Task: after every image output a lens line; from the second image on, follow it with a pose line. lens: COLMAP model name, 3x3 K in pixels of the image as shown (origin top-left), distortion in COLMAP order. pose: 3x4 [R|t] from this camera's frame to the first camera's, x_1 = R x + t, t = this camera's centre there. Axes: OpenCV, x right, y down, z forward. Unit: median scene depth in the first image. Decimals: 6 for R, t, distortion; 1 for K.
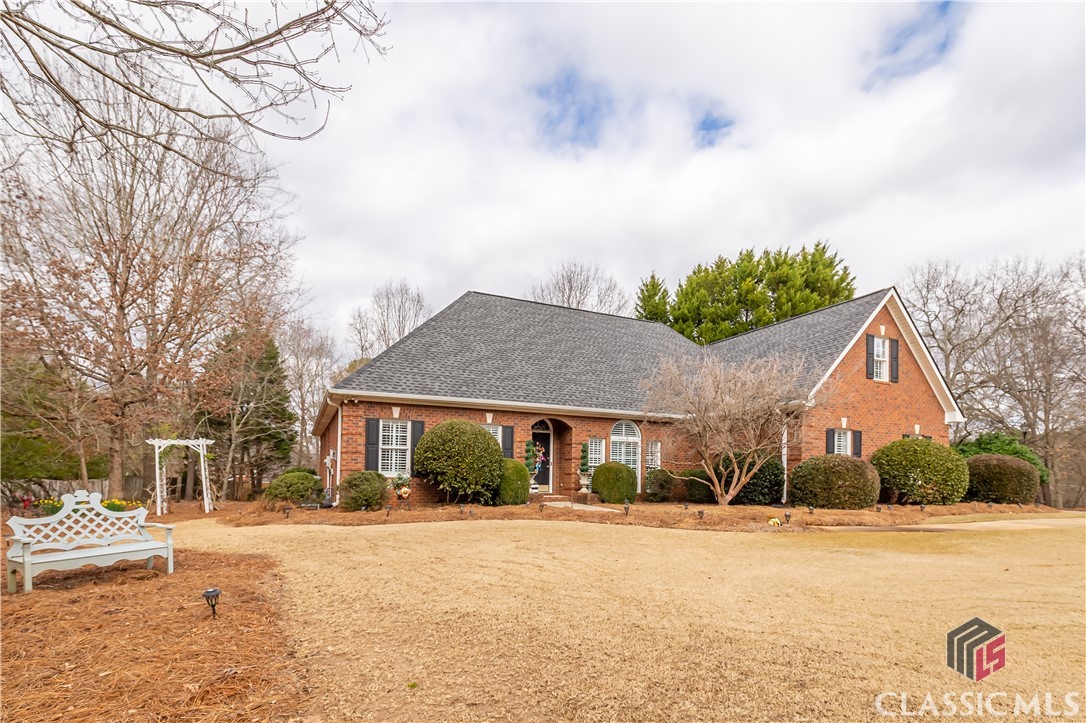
lens RADIAL K [[481.0, 0, 516.3], [0, 481.0, 472.9], [0, 0, 1]] dist [0.000389, 0.000078]
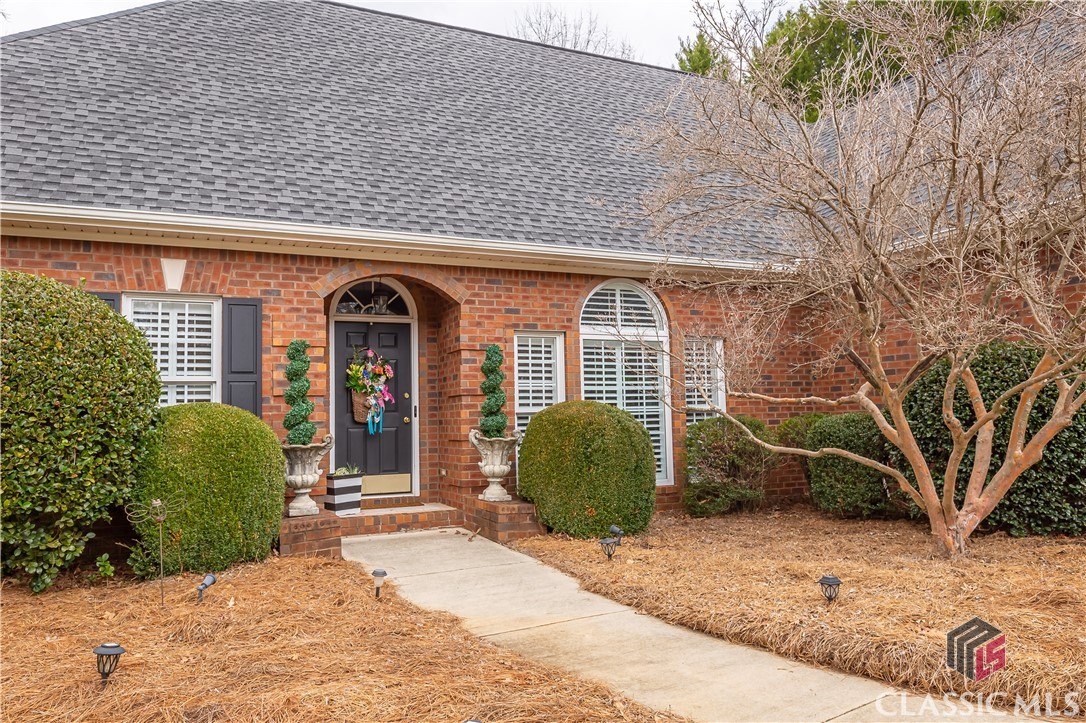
lens RADIAL K [[793.5, 0, 543.0], [0, 793.5, 361.5], [0, 0, 1]] dist [-0.004907, -0.003218]
pose [[0.998150, -0.030755, 0.052456, 0.147716], [0.034304, 0.997085, -0.068146, -0.013634], [-0.050207, 0.069819, 0.996295, 0.460959]]
